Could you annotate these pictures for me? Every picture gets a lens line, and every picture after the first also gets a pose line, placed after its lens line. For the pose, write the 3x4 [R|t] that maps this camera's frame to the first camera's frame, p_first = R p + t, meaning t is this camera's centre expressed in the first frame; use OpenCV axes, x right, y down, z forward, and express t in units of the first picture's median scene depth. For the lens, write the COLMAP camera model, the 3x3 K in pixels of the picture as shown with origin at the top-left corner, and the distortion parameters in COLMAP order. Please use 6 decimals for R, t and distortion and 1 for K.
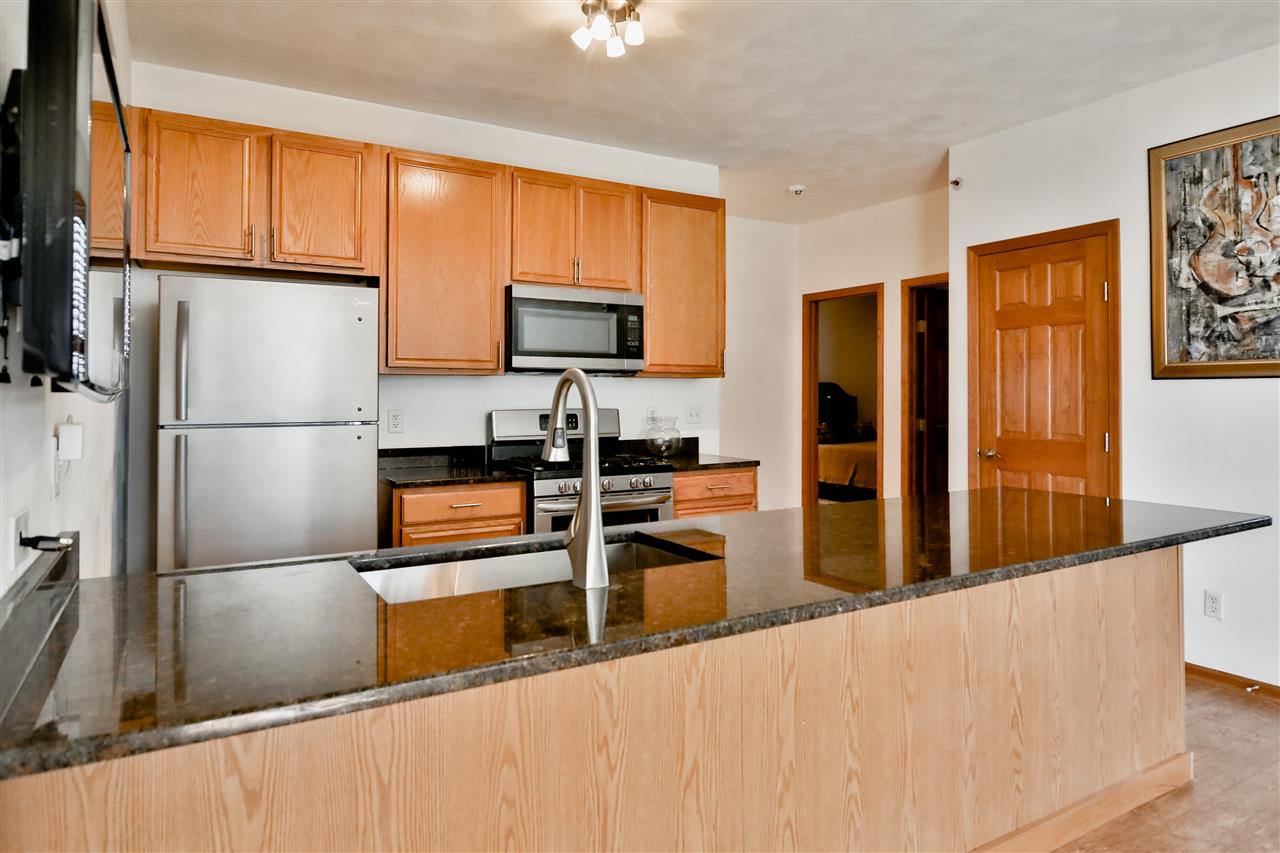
lens RADIAL K [[767.0, 0, 640.3], [0, 767.0, 396.3], [0, 0, 1]] dist [0.001125, 0.000937]
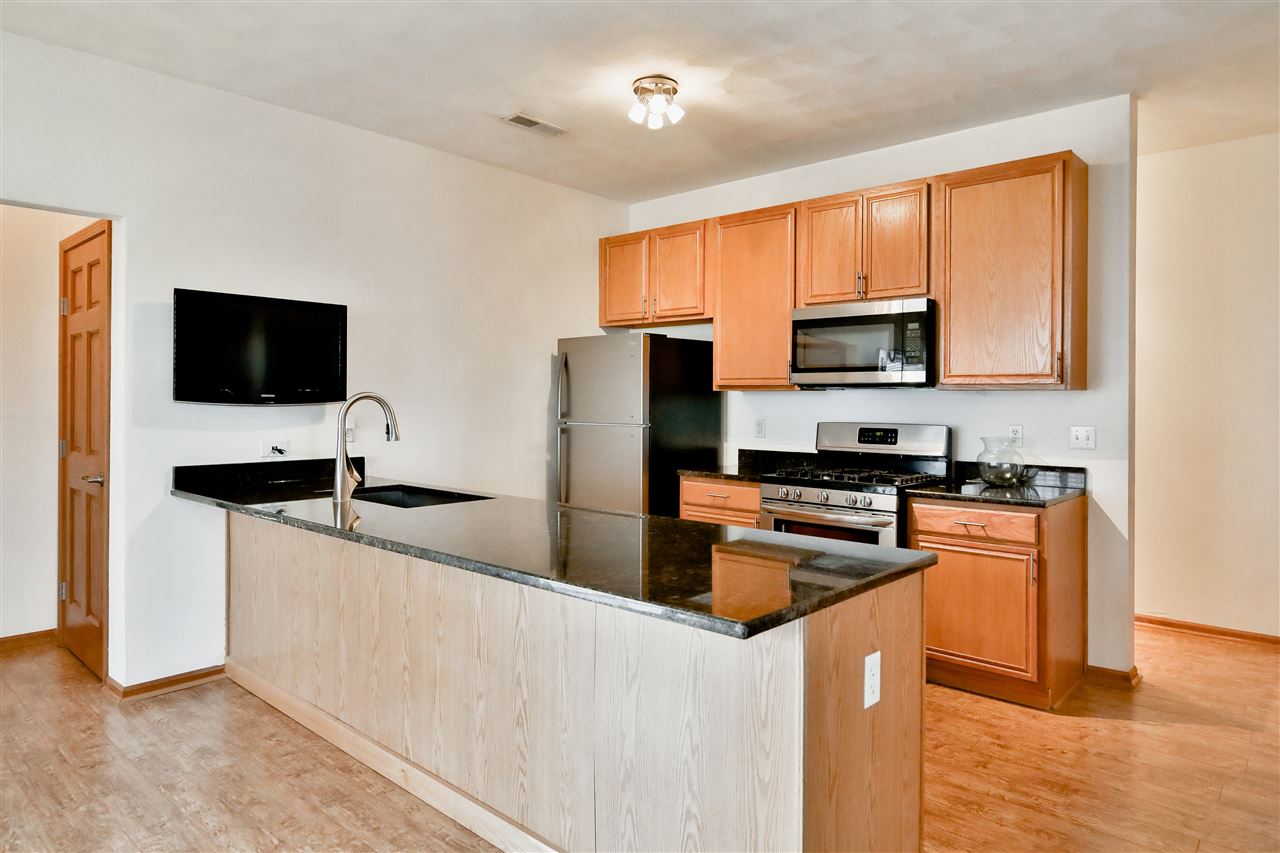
lens RADIAL K [[767.0, 0, 640.3], [0, 767.0, 396.3], [0, 0, 1]] dist [0.001125, 0.000937]
pose [[0.311629, 0.001696, -0.950202, 1.540046], [-0.011190, 0.999936, -0.001885, -0.025126], [0.950138, 0.011220, 0.311628, 0.817982]]
